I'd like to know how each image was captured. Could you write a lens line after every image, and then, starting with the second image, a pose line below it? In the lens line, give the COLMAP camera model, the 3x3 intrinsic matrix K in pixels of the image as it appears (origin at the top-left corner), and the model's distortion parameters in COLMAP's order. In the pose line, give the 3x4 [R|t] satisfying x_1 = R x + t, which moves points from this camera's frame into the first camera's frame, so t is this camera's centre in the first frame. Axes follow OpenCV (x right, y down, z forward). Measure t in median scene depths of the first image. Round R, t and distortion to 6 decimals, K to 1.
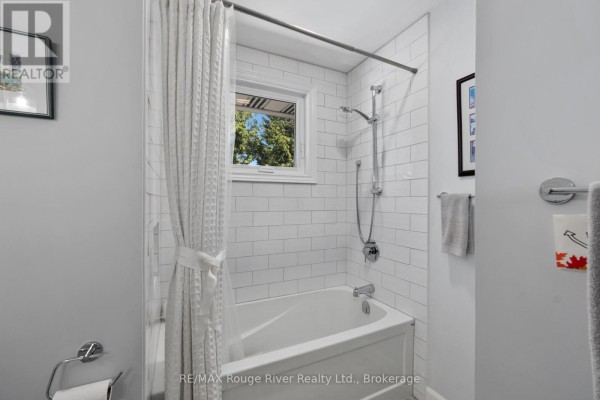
lens RADIAL K [[251.7, 0, 298.5], [0, 251.7, 200.4], [0, 0, 1]] dist [-0.009958, -0.000144]
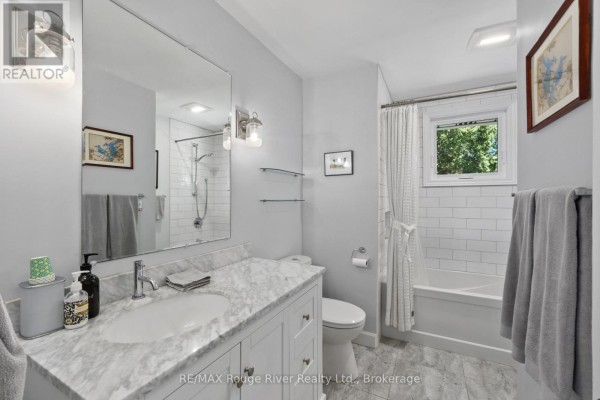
lens RADIAL K [[251.7, 0, 298.7], [0, 251.7, 200.8], [0, 0, 1]] dist [-0.009958, -0.000144]
pose [[0.600518, 0.002067, -0.799609, 0.816022], [0.001550, 0.999992, 0.003749, 0.001777], [0.799610, -0.003491, 0.600509, -1.029618]]
